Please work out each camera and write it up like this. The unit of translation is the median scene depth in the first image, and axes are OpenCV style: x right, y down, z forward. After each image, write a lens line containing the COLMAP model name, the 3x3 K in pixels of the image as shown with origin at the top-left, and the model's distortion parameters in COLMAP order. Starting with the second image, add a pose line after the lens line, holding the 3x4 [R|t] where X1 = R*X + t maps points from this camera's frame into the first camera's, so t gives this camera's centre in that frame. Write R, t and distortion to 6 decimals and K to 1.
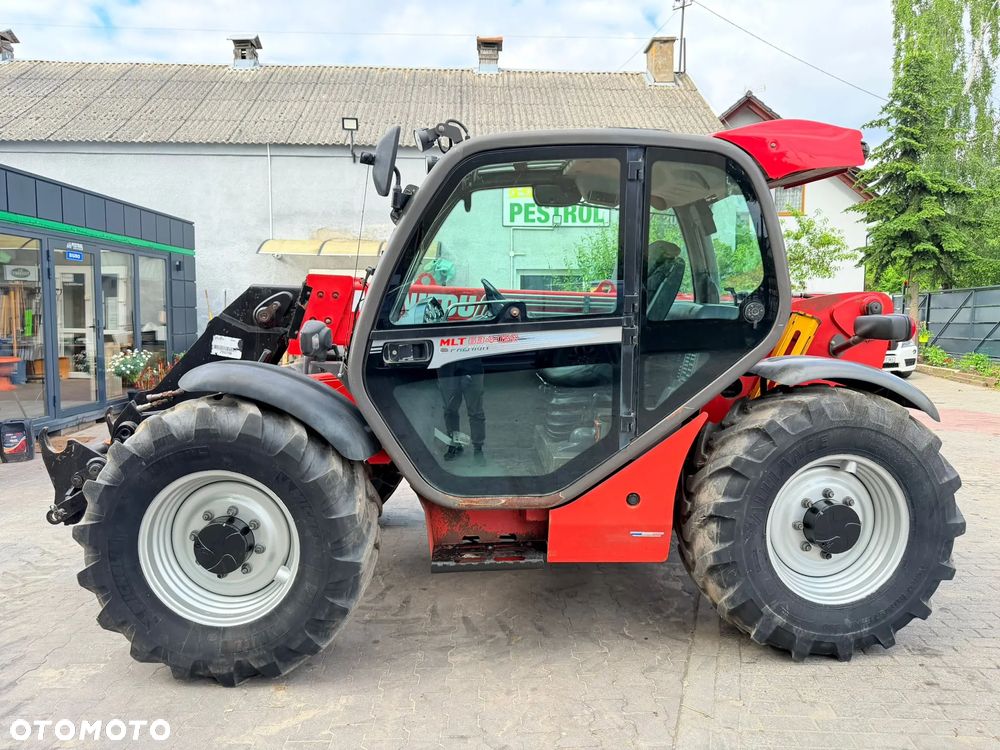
lens RADIAL K [[703.8, 0, 506.1], [0, 703.8, 372.5], [0, 0, 1]] dist [0.063046, -0.078460]
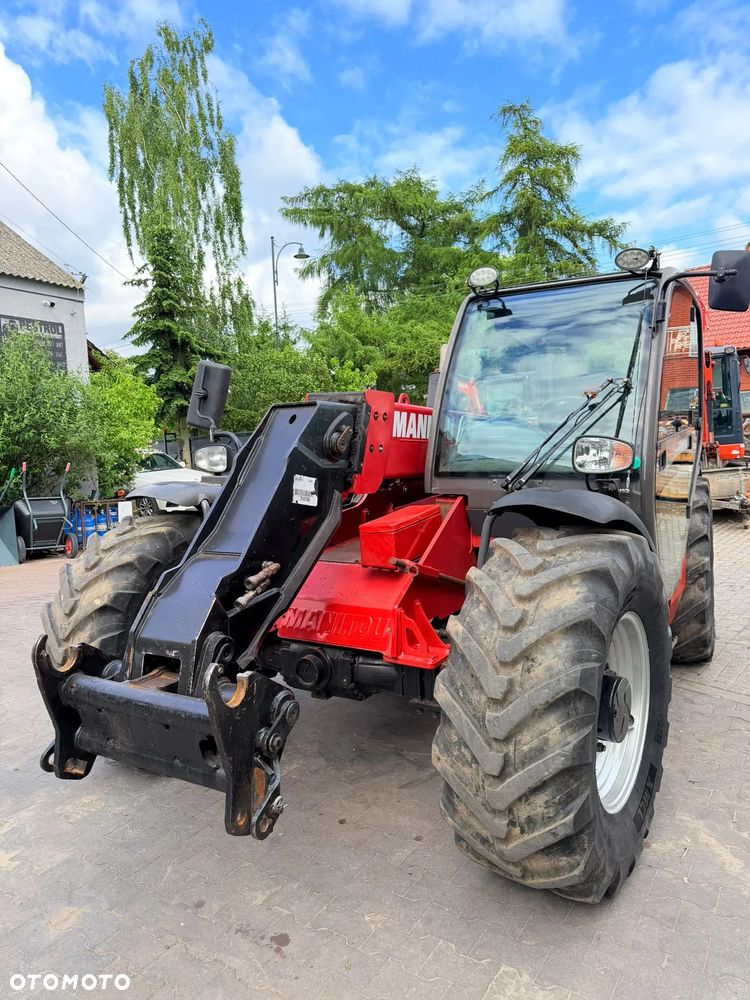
lens RADIAL K [[703.8, 0, 365.1], [0, 703.8, 499.6], [0, 0, 1]] dist [0.063046, -0.078460]
pose [[0.567334, -0.089605, 0.818598, -0.385428], [0.118694, 0.992580, 0.026387, -0.016397], [-0.814889, 0.082193, 0.573760, 0.235911]]
